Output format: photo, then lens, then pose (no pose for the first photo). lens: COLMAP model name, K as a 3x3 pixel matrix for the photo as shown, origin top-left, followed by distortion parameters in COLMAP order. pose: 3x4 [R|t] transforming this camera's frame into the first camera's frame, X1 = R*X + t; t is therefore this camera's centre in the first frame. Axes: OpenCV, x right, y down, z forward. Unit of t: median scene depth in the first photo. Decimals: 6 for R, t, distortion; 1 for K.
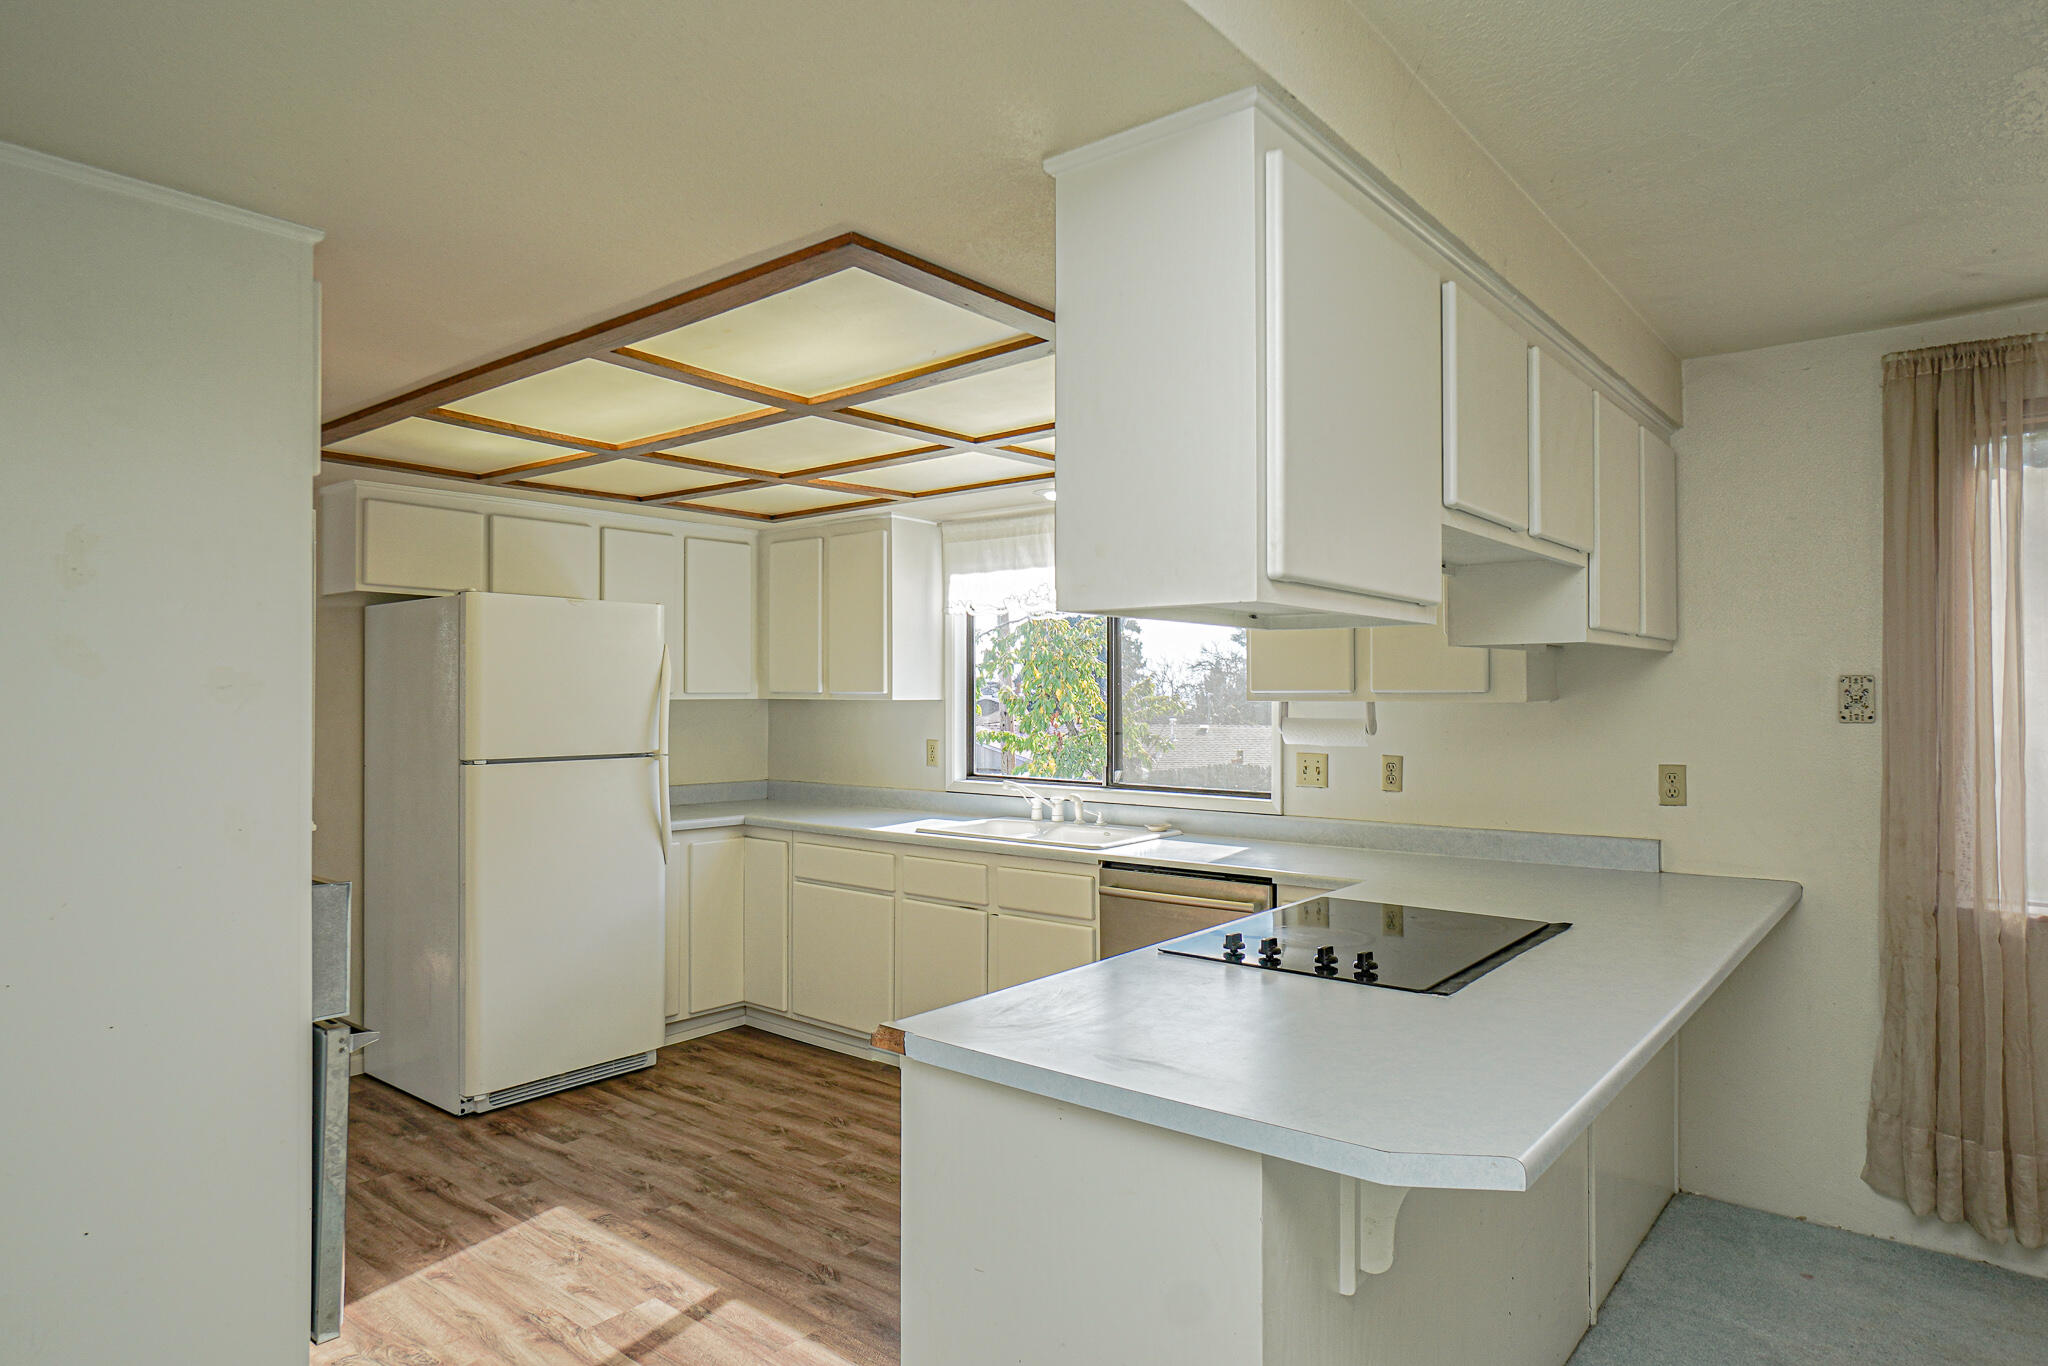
lens RADIAL K [[1187.0, 0, 1012.5], [0, 1187.0, 682.0], [0, 0, 1]] dist [-0.011695, 0.001709]
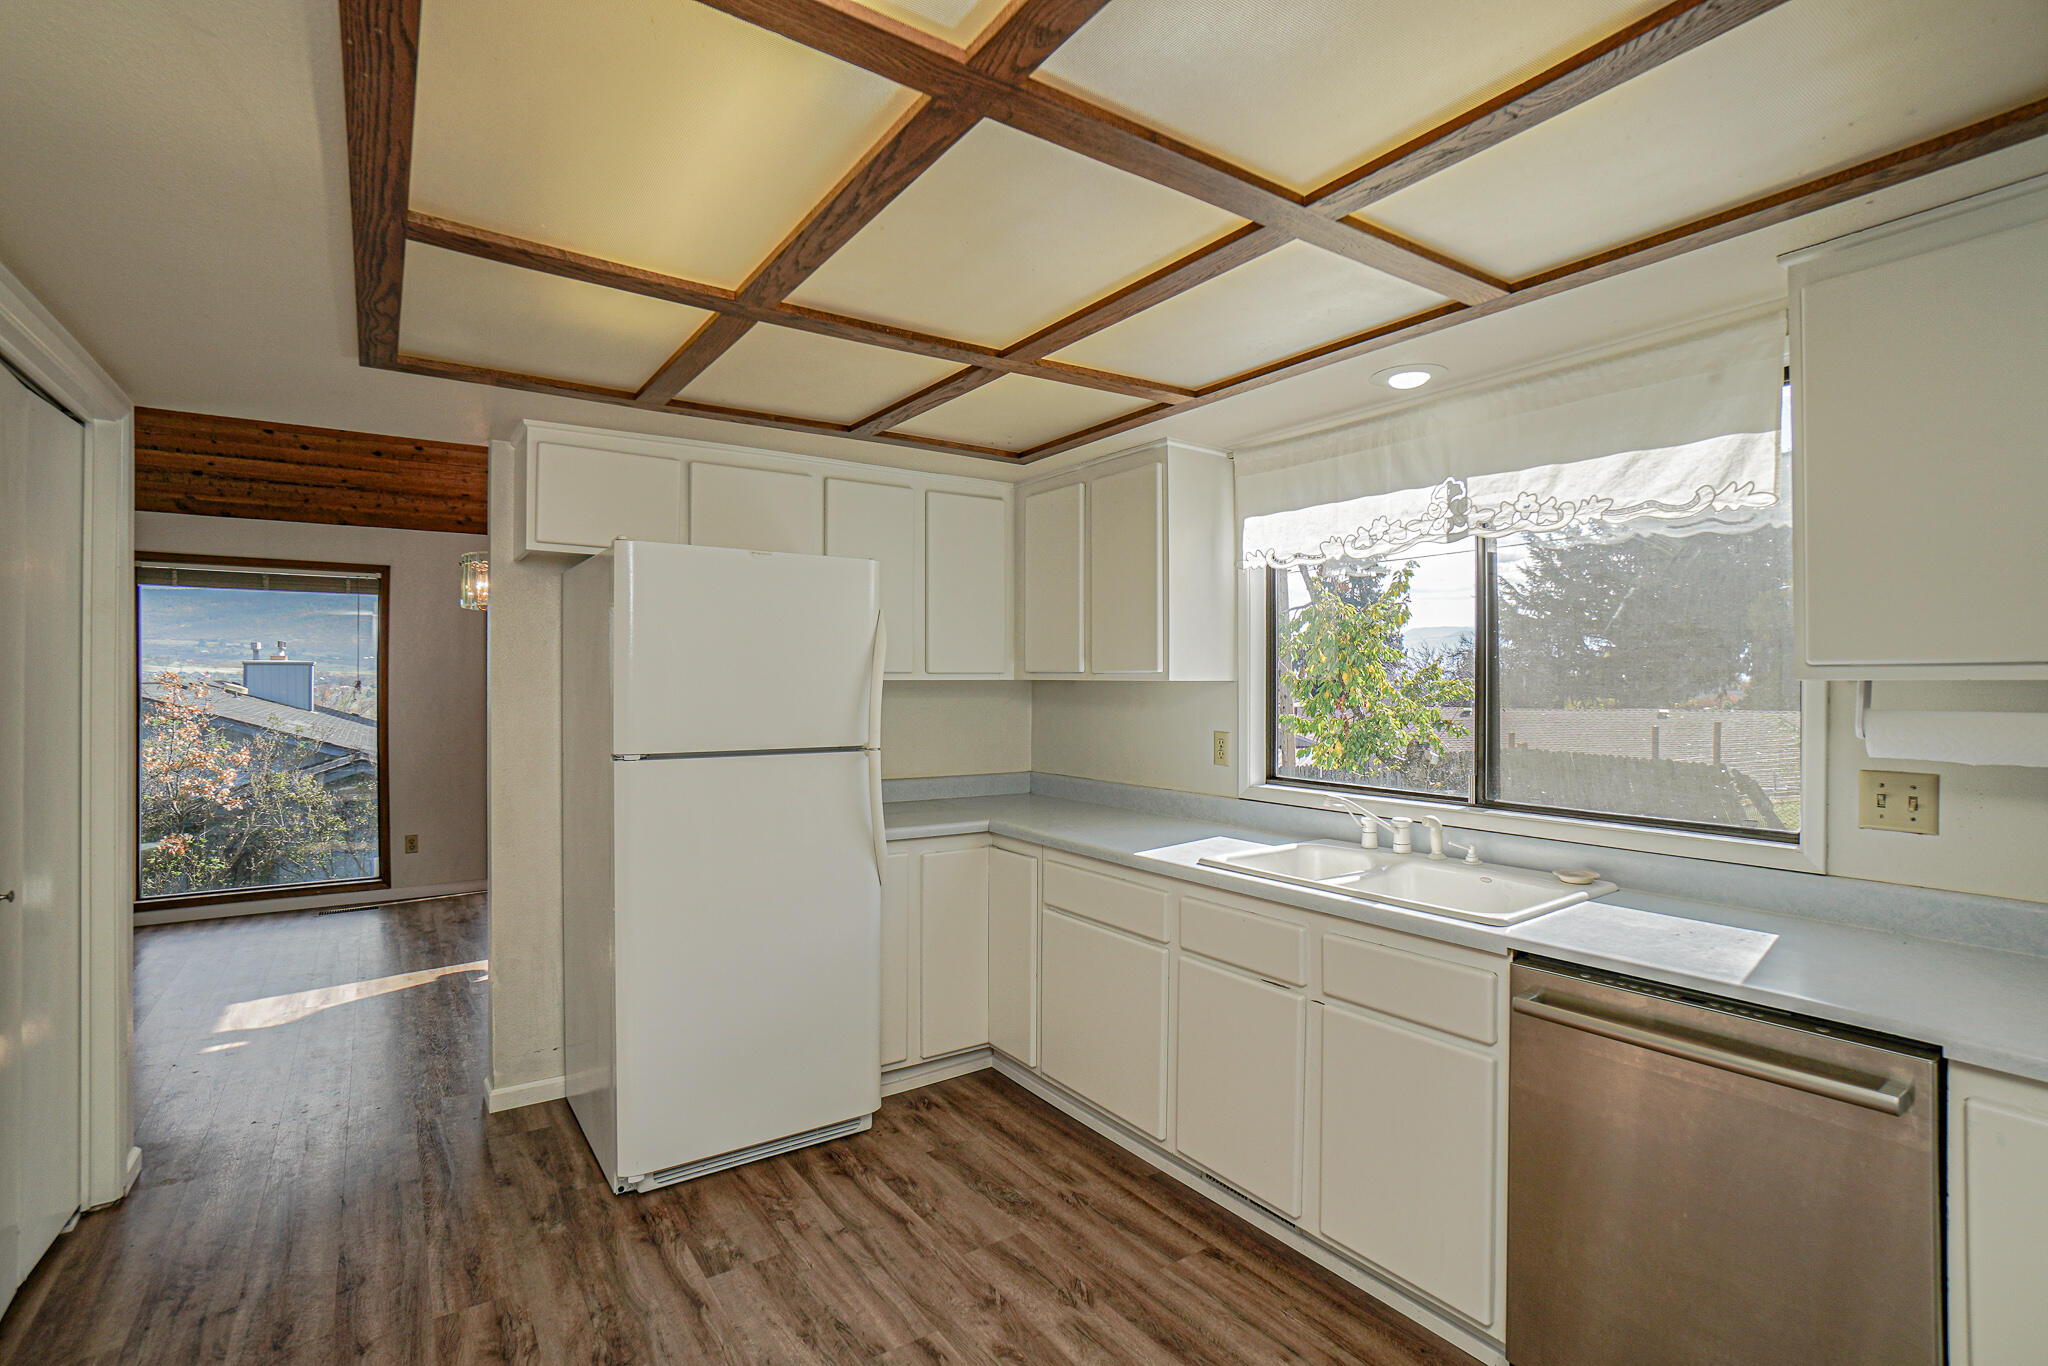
lens RADIAL K [[955.0, 0, 1006.4], [0, 955.0, 676.7], [0, 0, 1]] dist [-0.058555, 0.021686]
pose [[0.959720, 0.000266, -0.280957, -0.031054], [0.001503, 0.999980, 0.006079, 0.009676], [0.280953, -0.006257, 0.959701, 0.409783]]
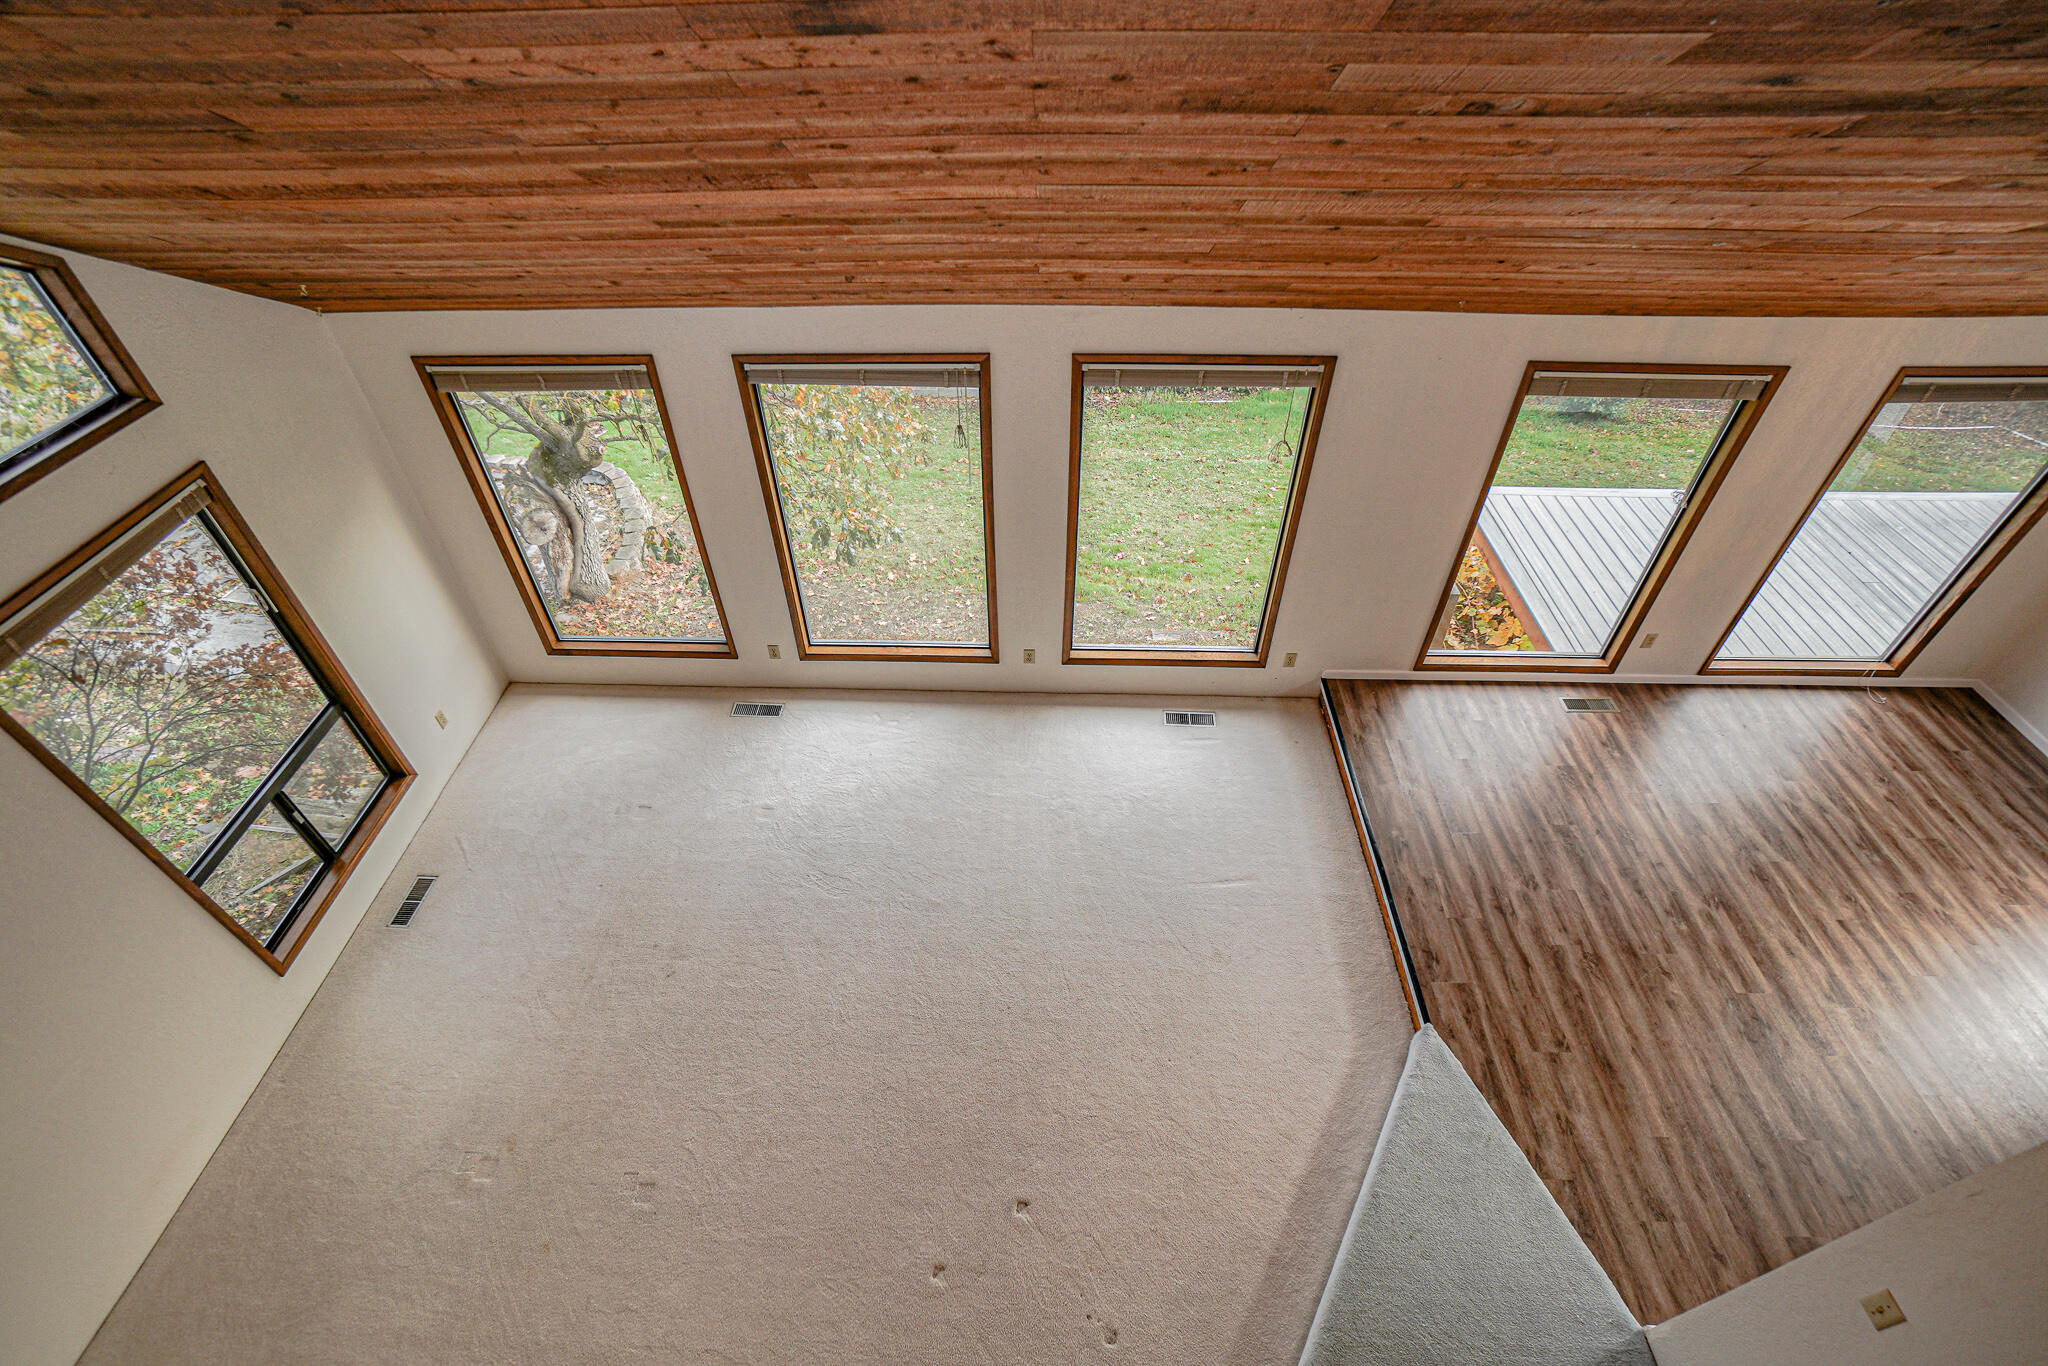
lens RADIAL K [[905.7, 0, 1012.8], [0, 905.7, 678.9], [0, 0, 1]] dist [-0.067810, 0.024895]
pose [[0.603977, 0.535220, -0.590551, -1.023883], [0.021826, 0.729581, 0.683546, -0.566989], [0.796703, -0.425736, 0.428969, 0.205918]]
